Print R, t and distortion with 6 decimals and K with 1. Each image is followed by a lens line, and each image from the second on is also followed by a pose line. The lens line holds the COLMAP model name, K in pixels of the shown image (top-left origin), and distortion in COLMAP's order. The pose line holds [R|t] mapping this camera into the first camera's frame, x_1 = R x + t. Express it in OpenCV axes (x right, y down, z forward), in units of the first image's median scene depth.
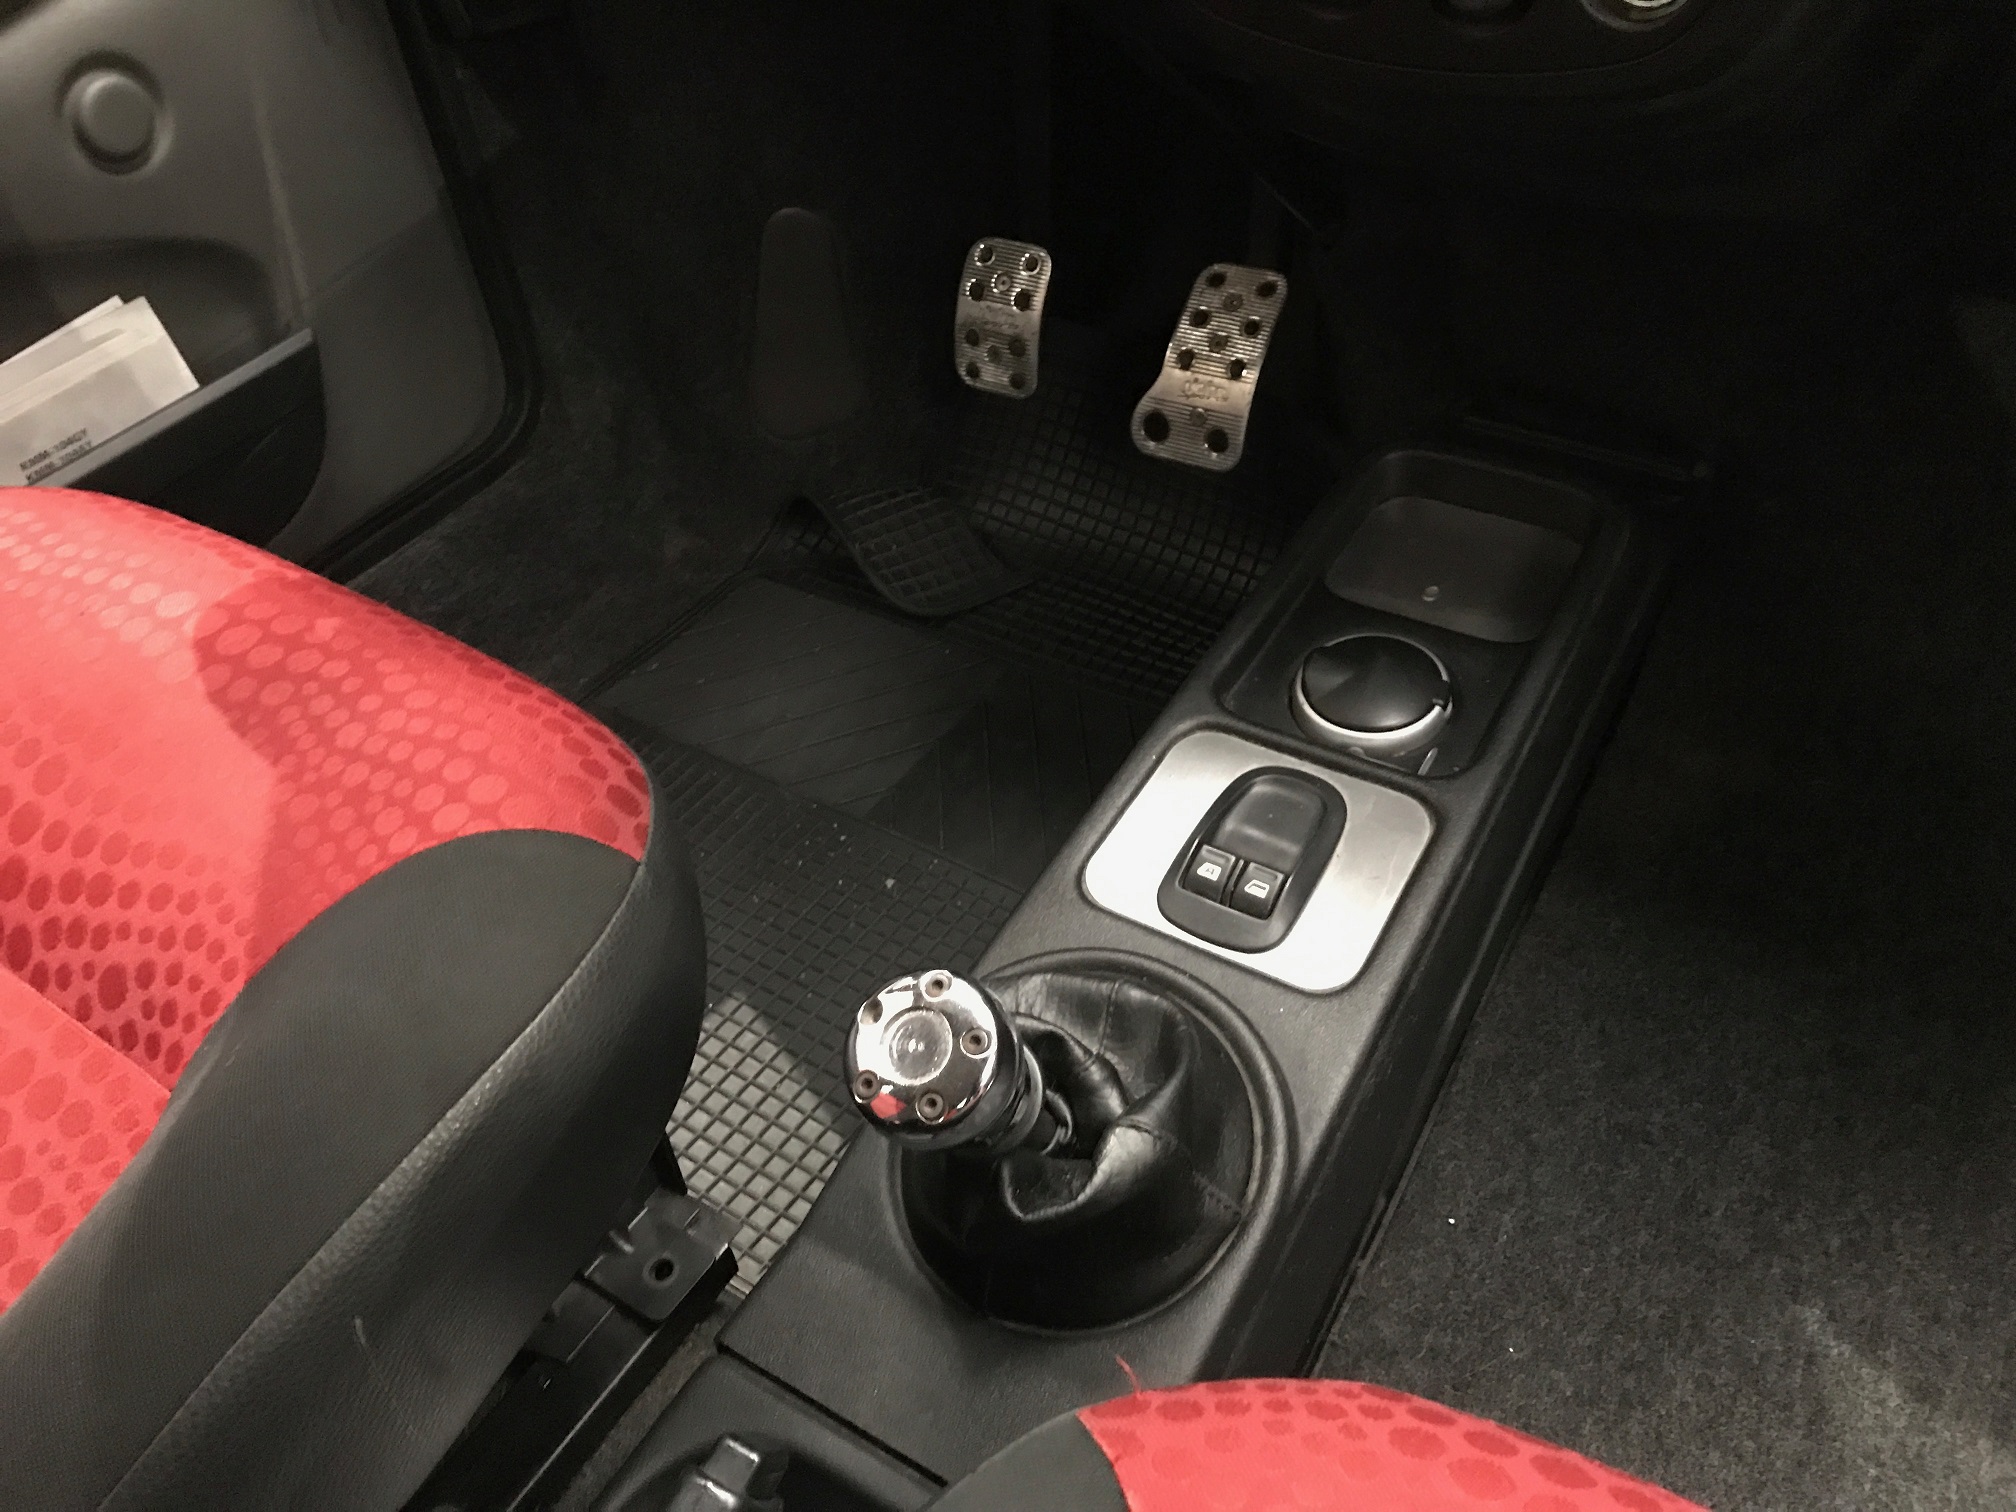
lens RADIAL K [[1635.9, 0, 1017.3], [0, 1635.9, 757.4], [0, 0, 1]] dist [0.016565, -0.006493]
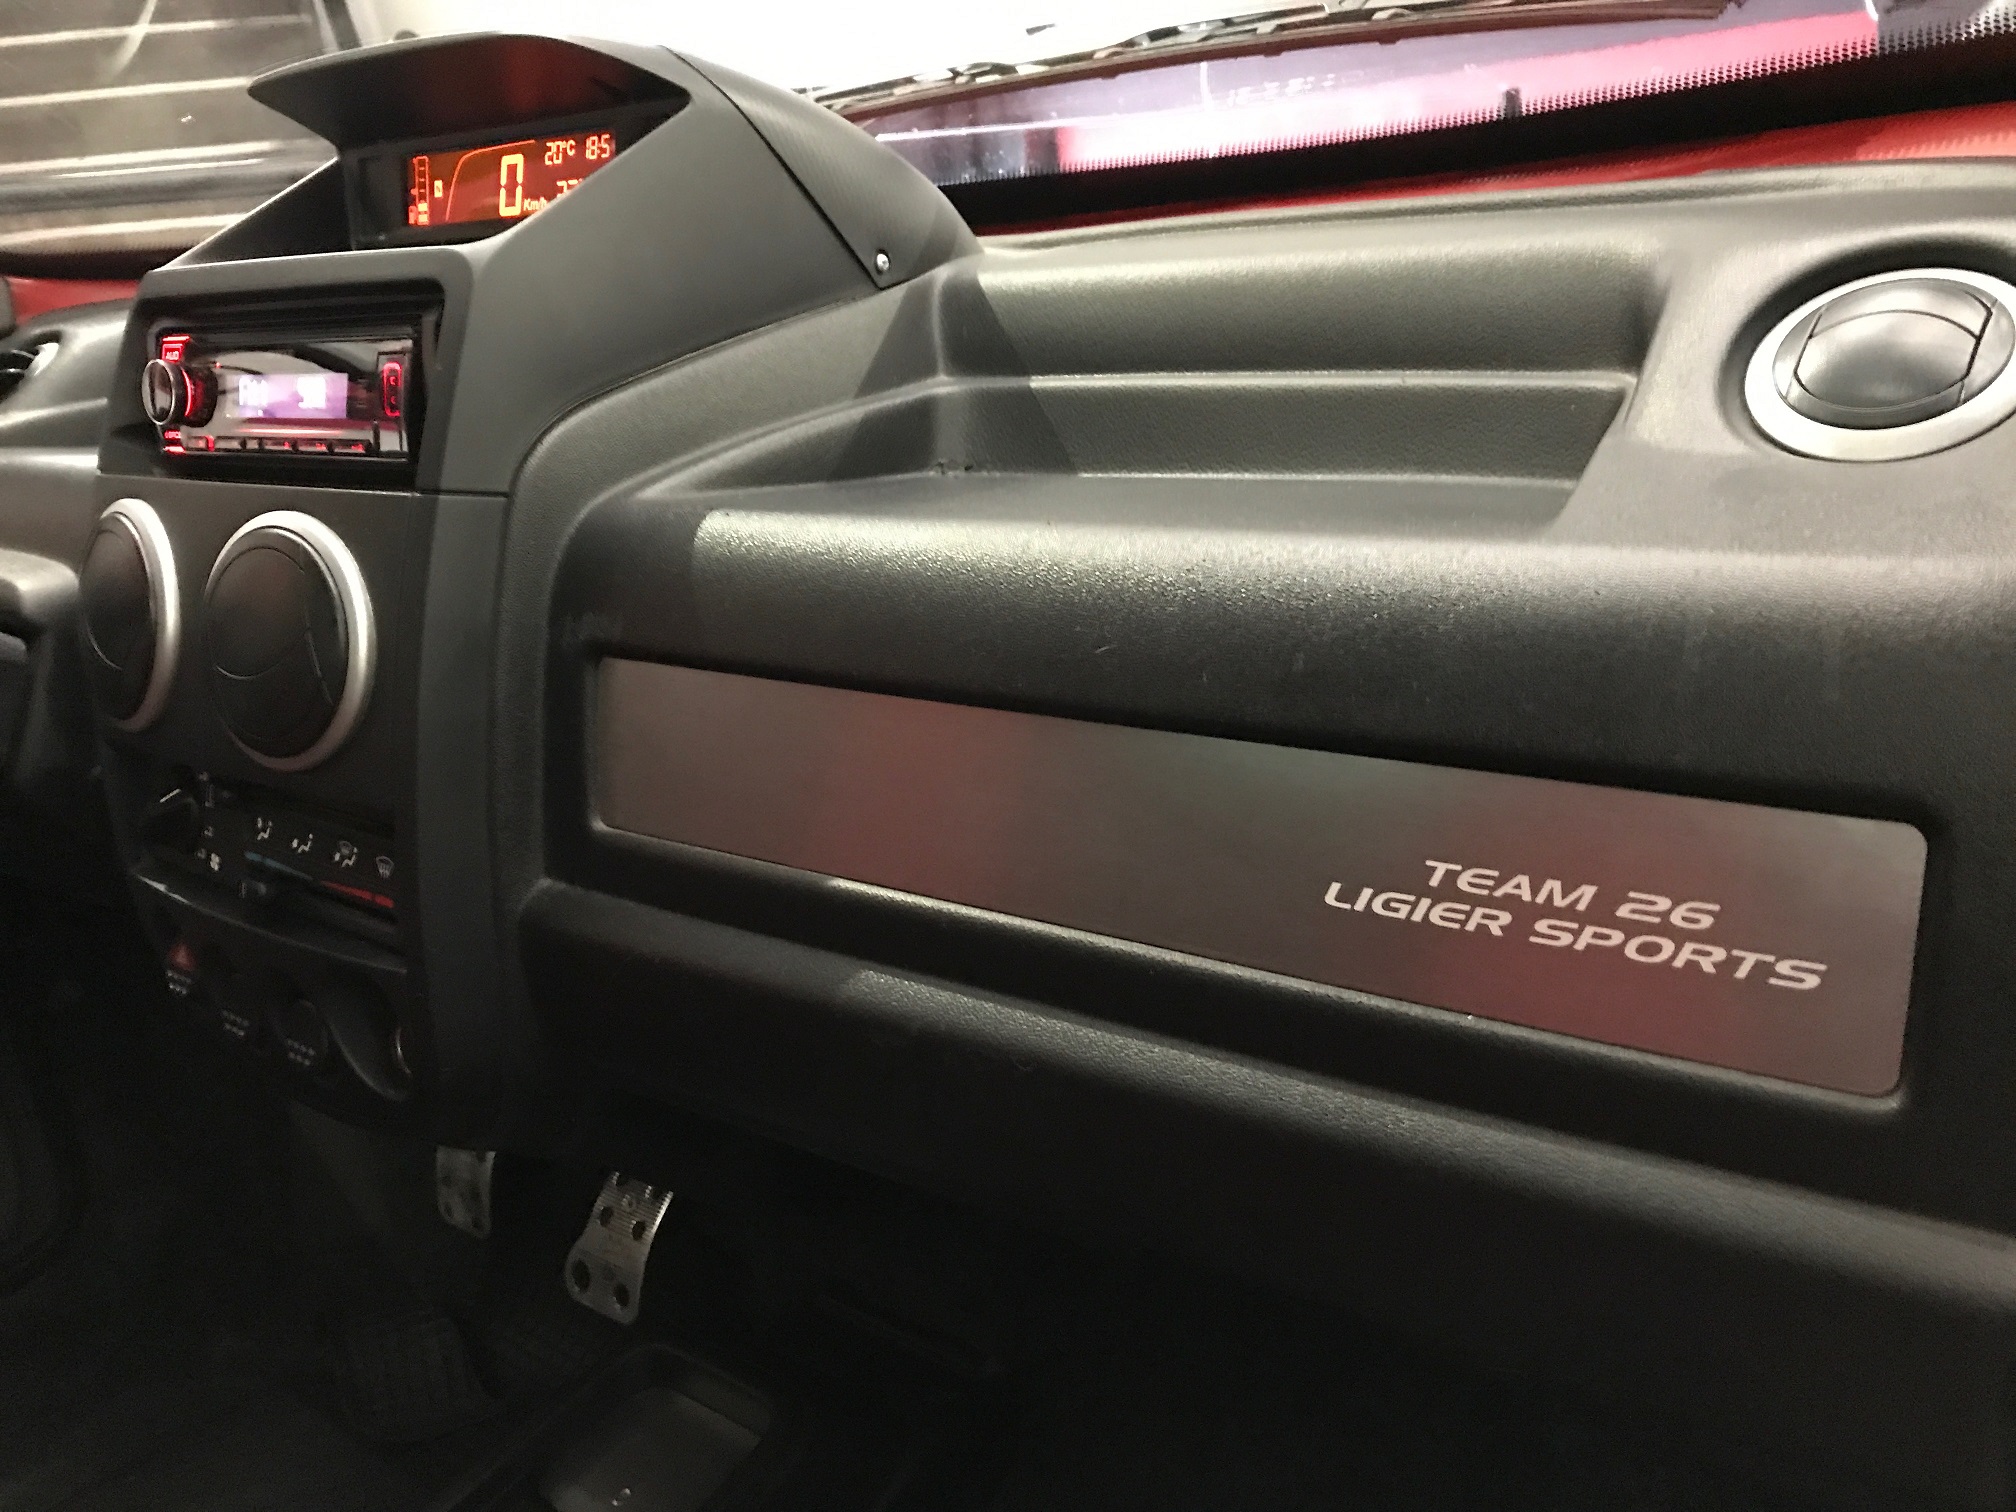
lens RADIAL K [[1635.9, 0, 1006.9], [0, 1635.9, 766.5], [0, 0, 1]] dist [0.016565, -0.006493]
pose [[0.998067, 0.031163, -0.053768, 0.421530], [-0.049399, 0.922779, -0.382149, -0.113387], [0.037708, 0.384067, 0.922535, -0.127784]]
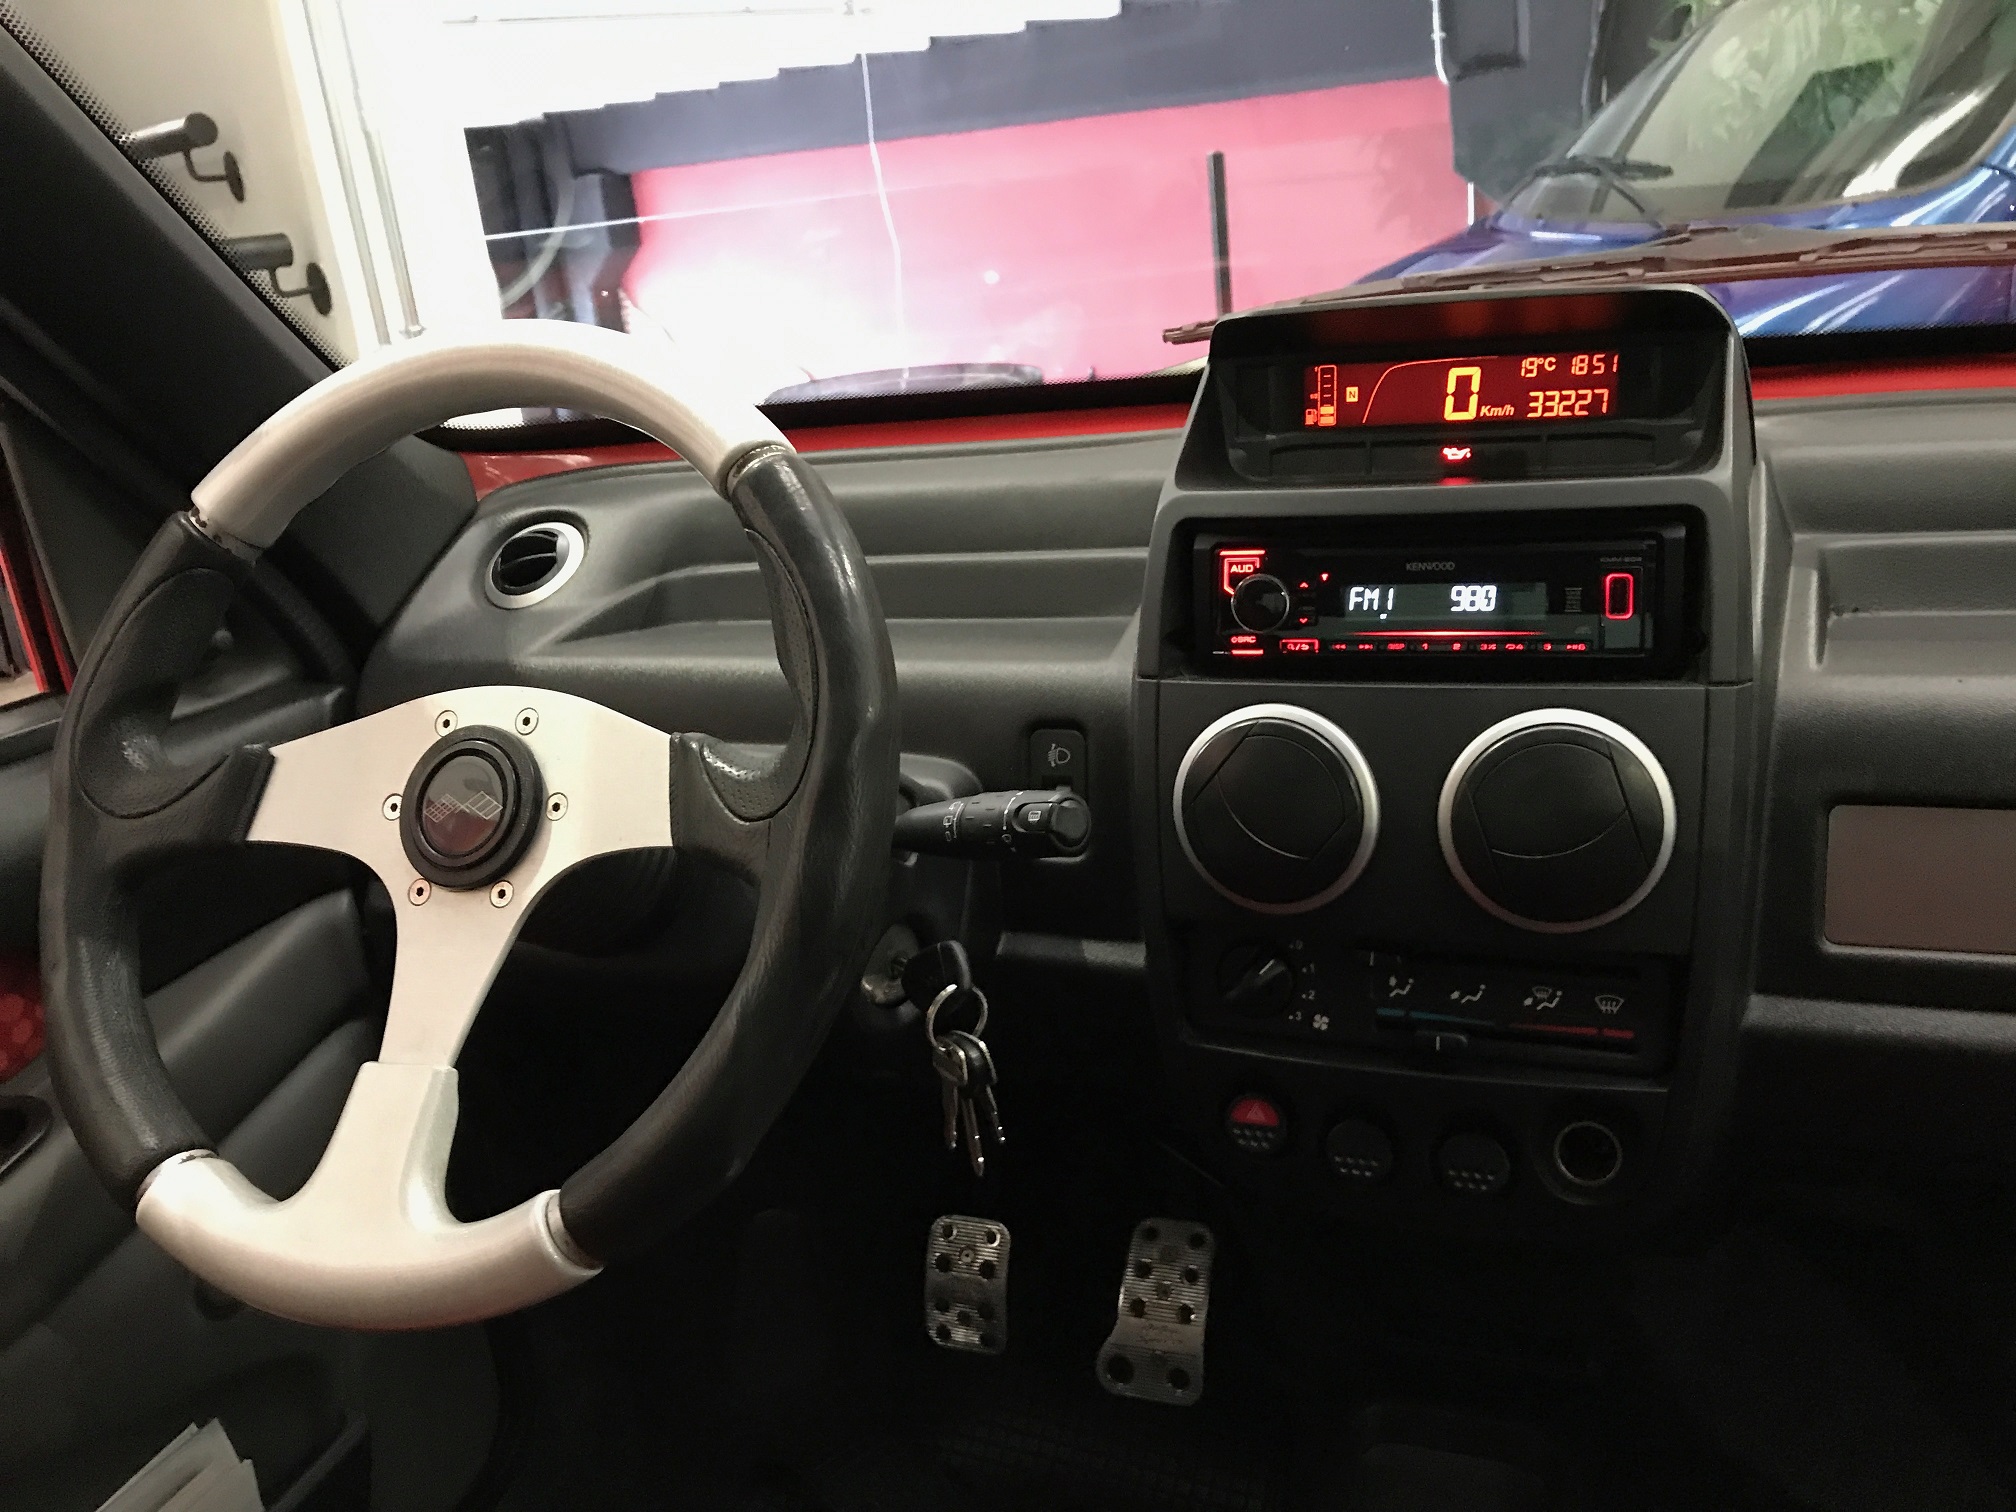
lens RADIAL K [[1635.9, 0, 997.8], [0, 1635.9, 748.4], [0, 0, 1]] dist [0.016565, -0.006493]
pose [[0.974734, -0.072449, 0.211293, -0.210361], [0.152244, 0.907666, -0.391106, -0.163177], [-0.163448, 0.413392, 0.895763, -0.188537]]
